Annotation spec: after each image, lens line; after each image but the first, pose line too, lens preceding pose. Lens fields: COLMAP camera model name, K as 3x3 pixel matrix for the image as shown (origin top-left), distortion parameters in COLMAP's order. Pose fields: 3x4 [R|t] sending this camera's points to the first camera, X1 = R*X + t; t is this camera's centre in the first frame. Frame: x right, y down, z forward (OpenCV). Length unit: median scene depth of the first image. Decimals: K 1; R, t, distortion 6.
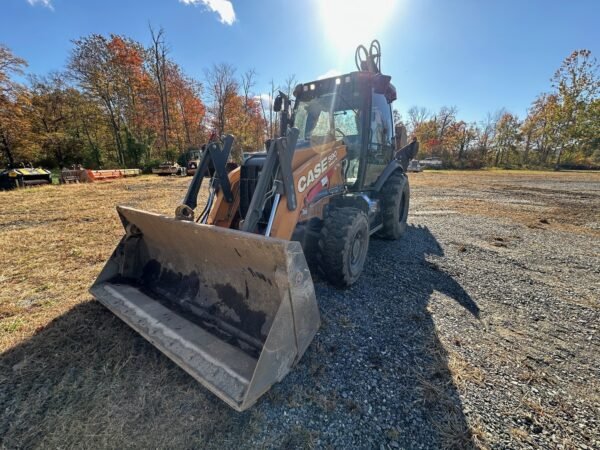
lens RADIAL K [[239.7, 0, 300.0], [0, 239.7, 225.0], [0, 0, 1]] dist [-0.000815, -0.000230]
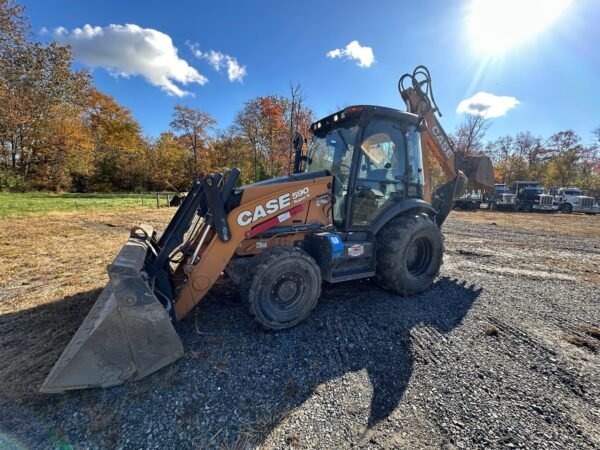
lens RADIAL K [[239.7, 0, 300.0], [0, 239.7, 225.0], [0, 0, 1]] dist [-0.000815, -0.000230]
pose [[0.885492, 0.093036, -0.455244, 0.639095], [-0.146745, 0.985601, -0.084009, -0.079983], [0.440873, 0.141194, 0.886394, 0.158995]]
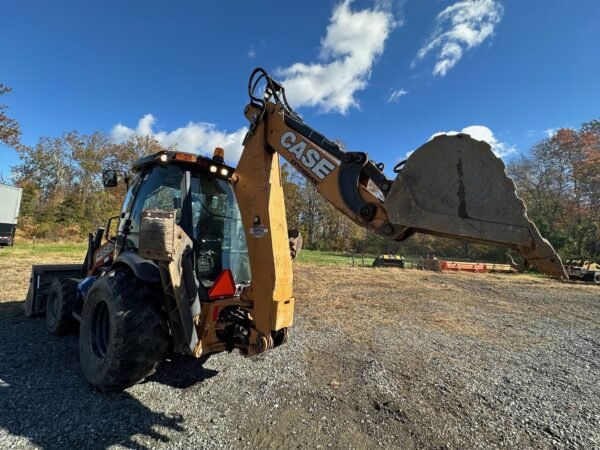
lens RADIAL K [[241.0, 0, 299.8], [0, 241.0, 227.4], [0, 0, 1]] dist [0.000627, 0.000055]
pose [[-0.015413, -0.063965, -0.997833, 1.551822], [-0.304896, 0.950724, -0.056236, -0.647457], [0.952261, 0.303369, -0.034157, 2.133132]]
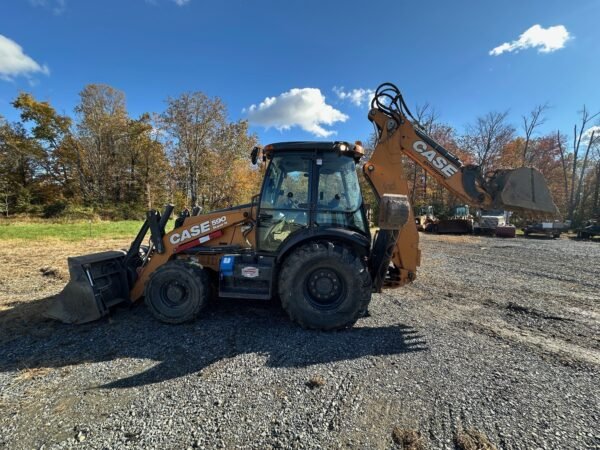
lens RADIAL K [[239.7, 0, 300.0], [0, 239.7, 225.0], [0, 0, 1]] dist [-0.000815, -0.000230]
pose [[0.512692, 0.048776, -0.857186, 1.517528], [-0.234354, 0.968423, -0.085063, -0.278278], [0.825969, 0.244496, 0.507933, 0.780795]]
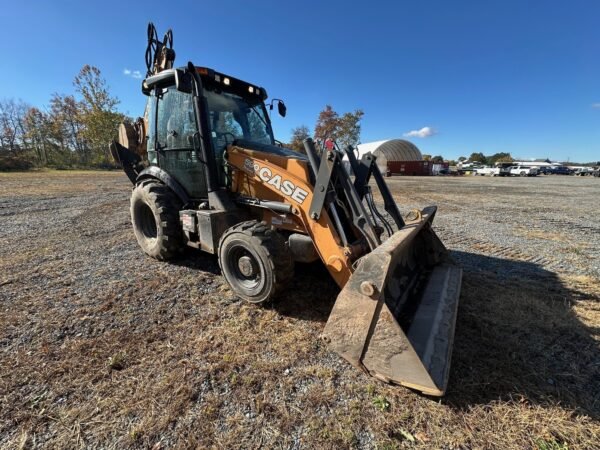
lens RADIAL K [[239.7, 0, 300.0], [0, 239.7, 225.0], [0, 0, 1]] dist [-0.000815, -0.000230]
pose [[0.028530, -0.235020, 0.971572, -1.185471], [0.234070, 0.946514, 0.222086, -0.288673], [-0.971801, 0.221080, 0.082015, 1.041964]]
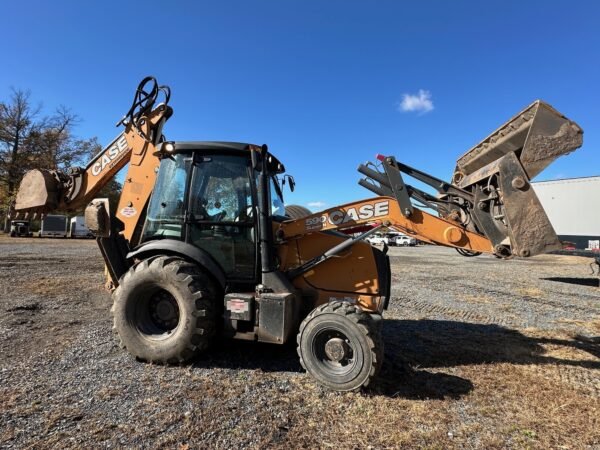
lens RADIAL K [[304.4, 0, 300.0], [0, 304.4, 225.0], [0, 0, 1]] dist [-0.003519, -0.000674]
pose [[-0.389957, 0.004228, 0.920823, -1.307476], [0.172696, 0.982582, 0.068623, -0.537194], [-0.904494, 0.185782, -0.383895, 1.815843]]
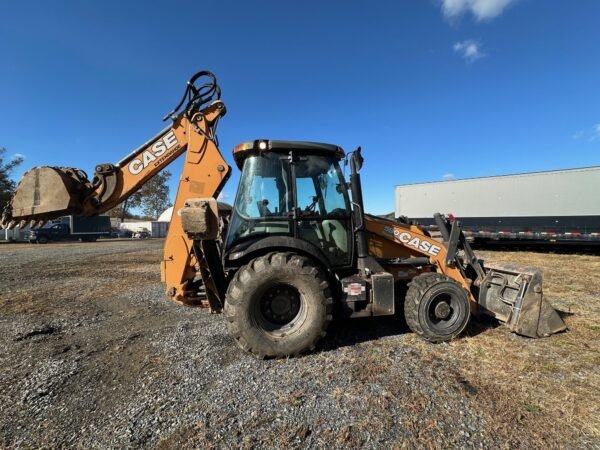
lens RADIAL K [[239.7, 0, 300.0], [0, 239.7, 225.0], [0, 0, 1]] dist [-0.000815, -0.000230]
pose [[-0.683831, 0.013693, 0.729512, -0.729535], [0.193165, 0.967548, 0.162907, -0.681885], [-0.703607, 0.252317, -0.664284, 2.442867]]
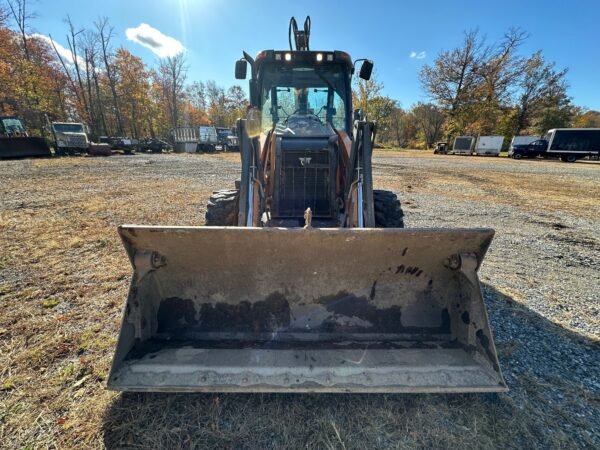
lens RADIAL K [[239.7, 0, 300.0], [0, 239.7, 225.0], [0, 0, 1]] dist [-0.000815, -0.000230]
pose [[0.826142, -0.168168, 0.537782, -0.650731], [0.120911, 0.985100, 0.122303, -0.088844], [-0.550337, -0.036016, 0.834166, 0.283464]]
